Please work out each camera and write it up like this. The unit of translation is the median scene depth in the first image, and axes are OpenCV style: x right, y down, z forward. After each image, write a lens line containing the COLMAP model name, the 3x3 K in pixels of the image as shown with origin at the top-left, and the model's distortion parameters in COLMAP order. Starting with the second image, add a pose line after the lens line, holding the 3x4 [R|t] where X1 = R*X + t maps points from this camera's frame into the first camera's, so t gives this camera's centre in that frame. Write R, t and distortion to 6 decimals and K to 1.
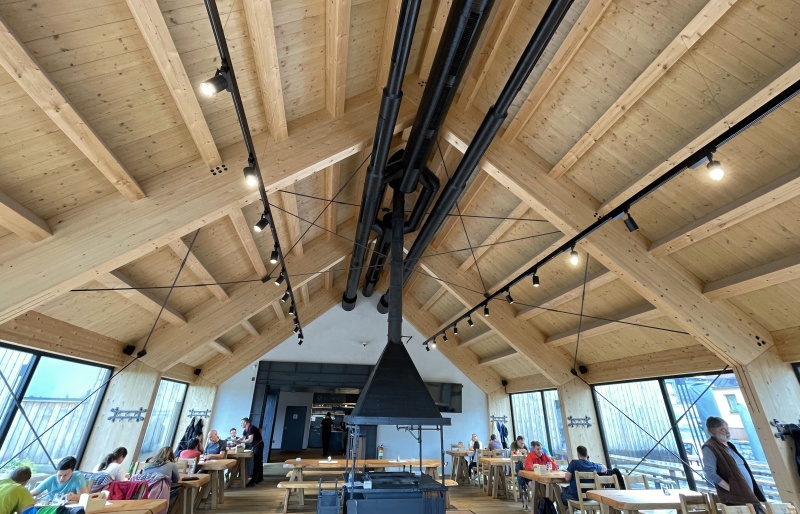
lens RADIAL K [[349.3, 0, 399.6], [0, 349.3, 243.0], [0, 0, 1]] dist [-0.000103, 0.000931]
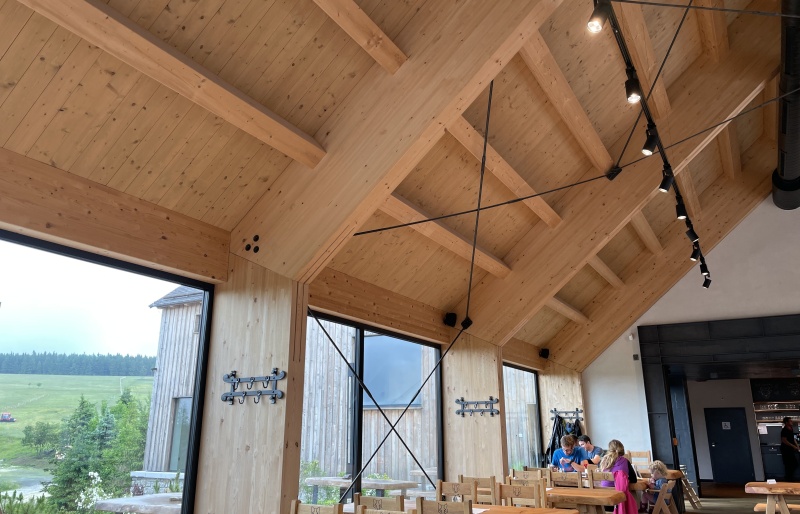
lens RADIAL K [[604.7, 0, 400.0], [0, 604.7, 245.8], [0, 0, 1]] dist [0.091232, -0.129707]
pose [[0.755956, -0.205443, -0.621549, -0.068491], [0.297377, 0.953628, 0.046477, 0.074509], [0.583179, -0.219969, 0.781995, 0.032497]]
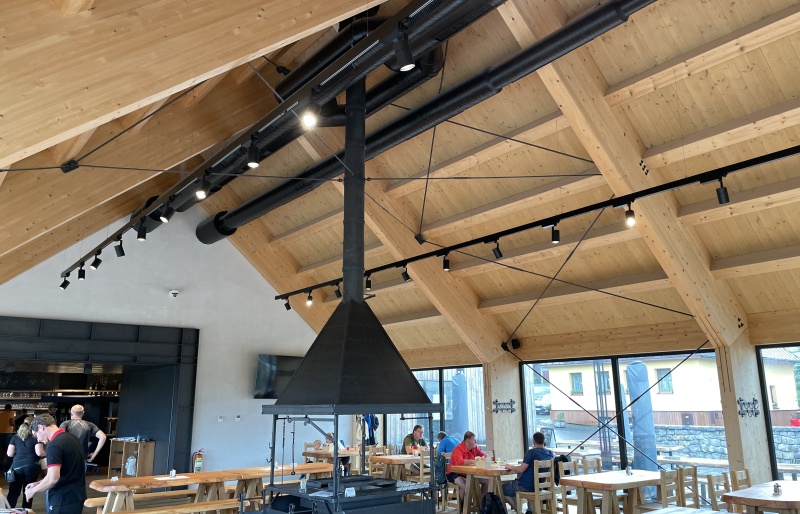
lens RADIAL K [[604.5, 0, 389.1], [0, 604.5, 258.6], [0, 0, 1]] dist [0.099222, -0.130526]
pose [[0.888384, 0.083658, 0.451416, -0.393087], [-0.181534, 0.967136, 0.178025, -0.010973], [-0.421687, -0.240101, 0.874375, -0.017221]]
